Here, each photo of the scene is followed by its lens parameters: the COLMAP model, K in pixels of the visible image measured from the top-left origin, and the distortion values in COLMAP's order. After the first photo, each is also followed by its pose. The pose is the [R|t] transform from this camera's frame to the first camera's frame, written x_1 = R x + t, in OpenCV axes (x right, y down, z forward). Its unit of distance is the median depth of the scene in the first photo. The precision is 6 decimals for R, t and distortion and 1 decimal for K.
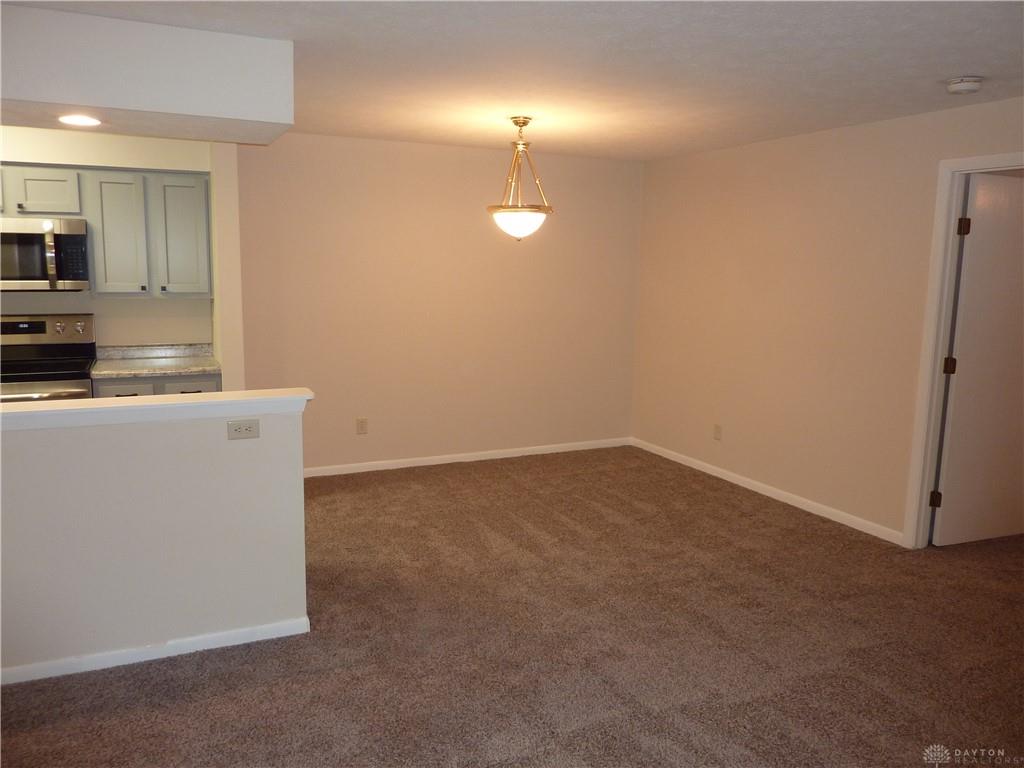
lens RADIAL K [[772.2, 0, 519.3], [0, 772.2, 381.3], [0, 0, 1]] dist [-0.039217, -0.002363]
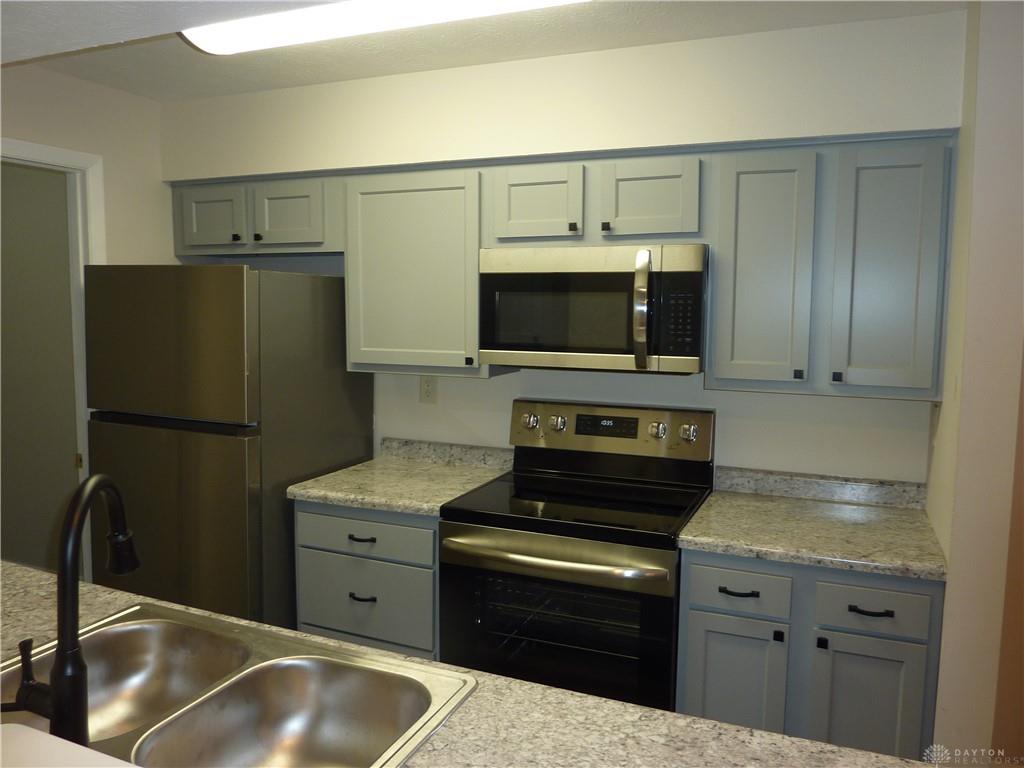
lens RADIAL K [[772.2, 0, 519.3], [0, 772.2, 381.3], [0, 0, 1]] dist [-0.039217, -0.002363]
pose [[0.659032, 0.062778, -0.749490, -0.238370], [-0.107869, 0.994098, -0.011583, -0.093803], [0.744339, 0.088480, 0.661914, 0.540937]]
